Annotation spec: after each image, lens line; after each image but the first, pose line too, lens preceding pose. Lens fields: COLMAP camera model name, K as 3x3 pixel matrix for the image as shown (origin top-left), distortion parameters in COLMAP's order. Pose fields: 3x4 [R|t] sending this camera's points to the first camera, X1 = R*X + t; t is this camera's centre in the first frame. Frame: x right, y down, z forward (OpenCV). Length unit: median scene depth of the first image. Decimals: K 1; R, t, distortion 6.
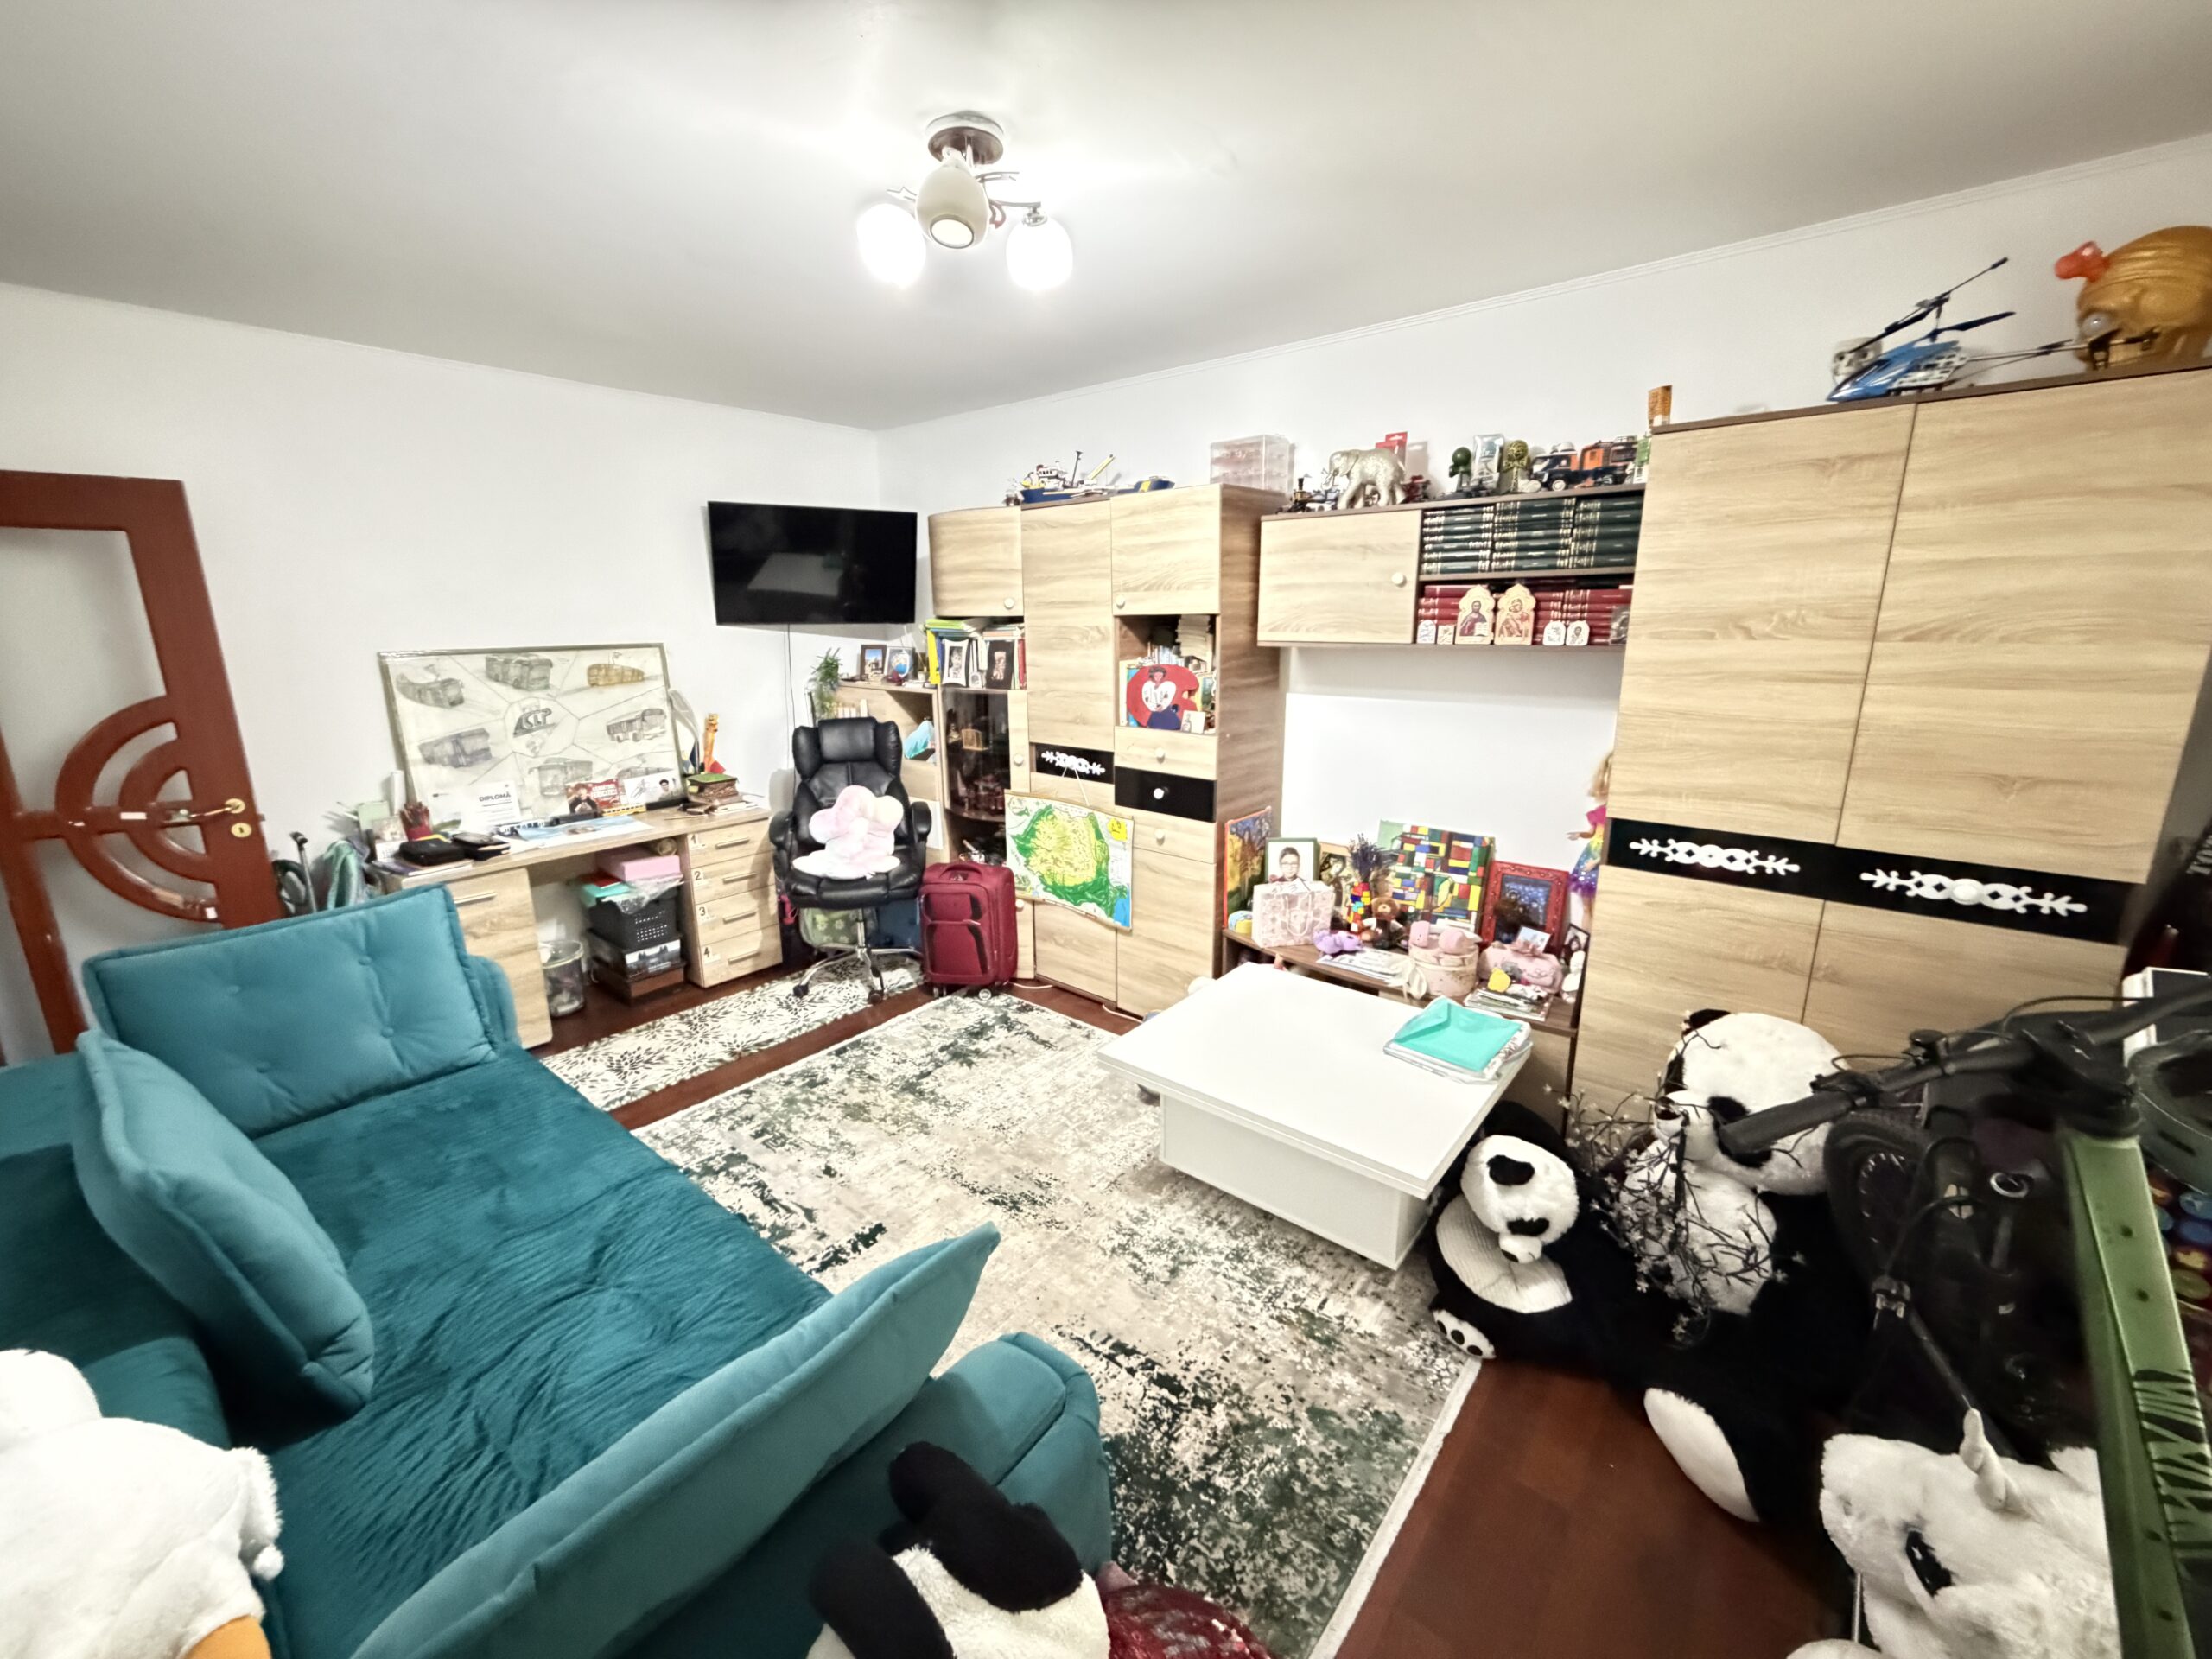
lens RADIAL K [[883.2, 0, 1097.6], [0, 883.2, 825.2], [0, 0, 1]] dist [0.000148, 0.000097]
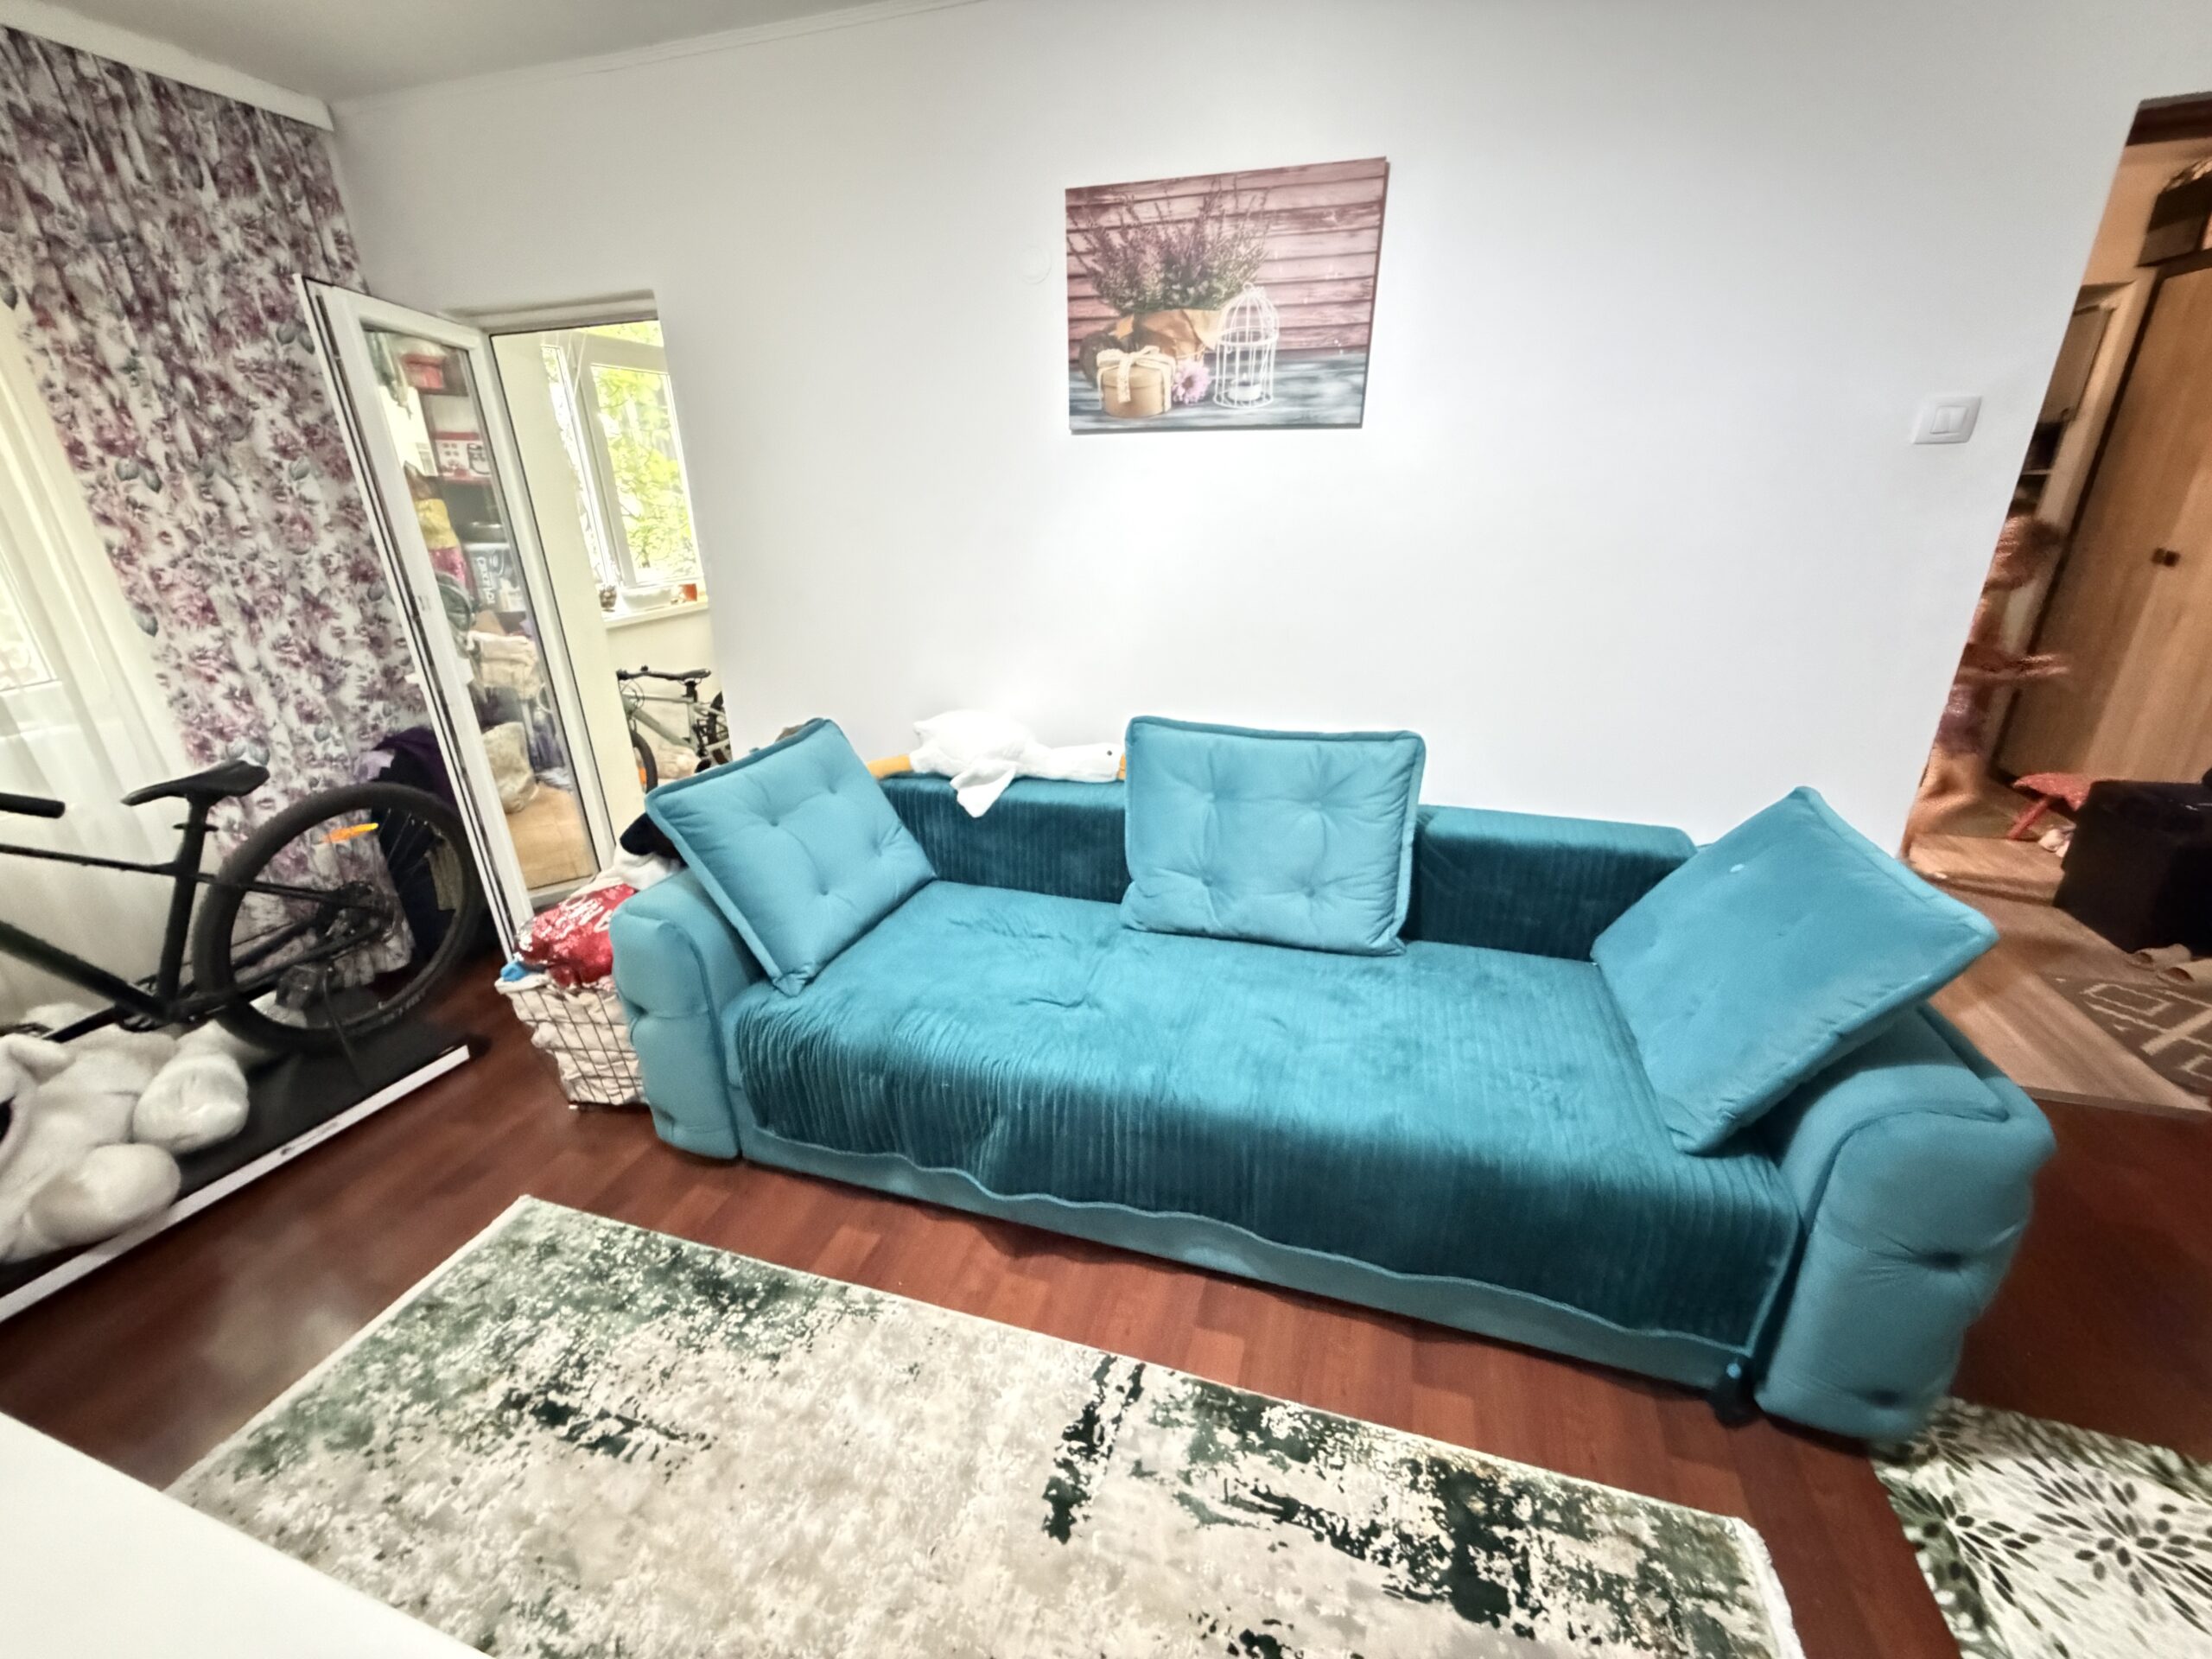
lens RADIAL K [[888.5, 0, 1106.0], [0, 888.5, 829.5], [0, 0, 1]] dist [-0.001478, 0.000421]
pose [[-0.927645, 0.162521, -0.336247, -0.109019], [-0.058723, 0.825672, 0.561085, -0.155934], [0.368818, 0.540233, -0.756387, 0.826103]]
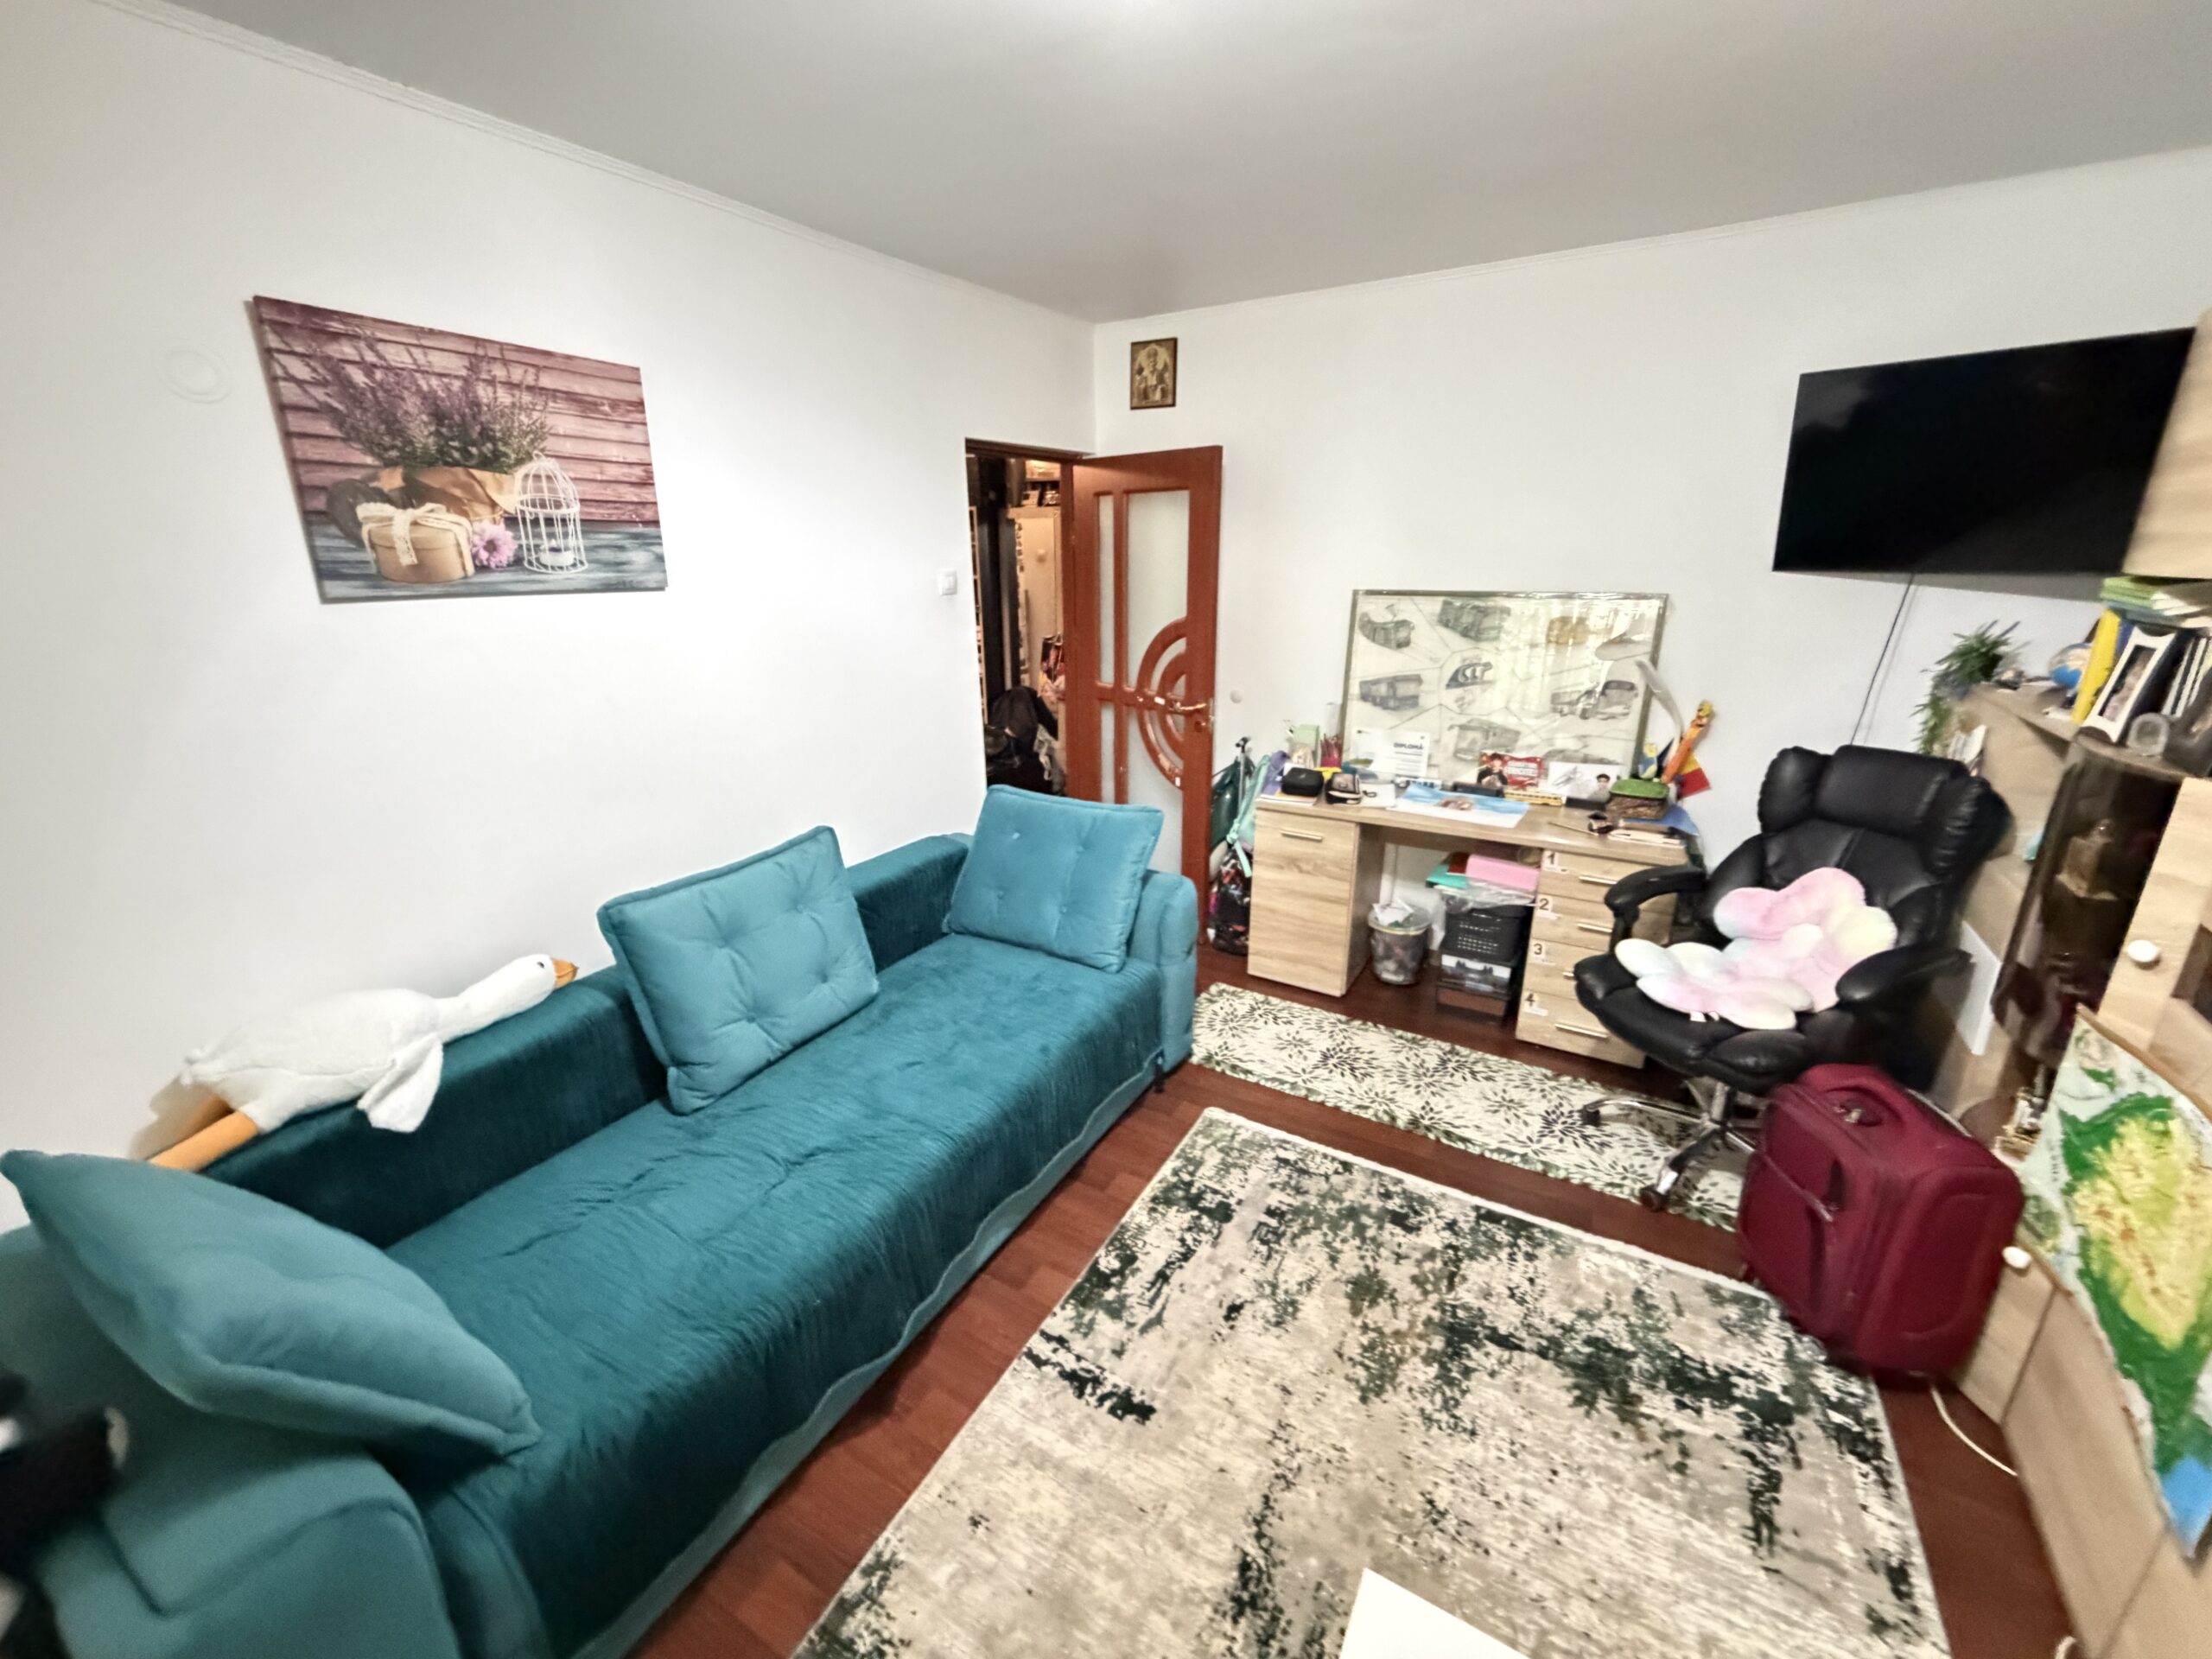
lens RADIAL K [[883.2, 0, 1097.6], [0, 883.2, 825.2], [0, 0, 1]] dist [0.000148, 0.000097]
pose [[0.152478, 0.307048, -0.939400, 0.204546], [-0.222602, 0.936760, 0.270053, -0.139742], [0.962912, 0.167935, 0.211185, 0.496310]]
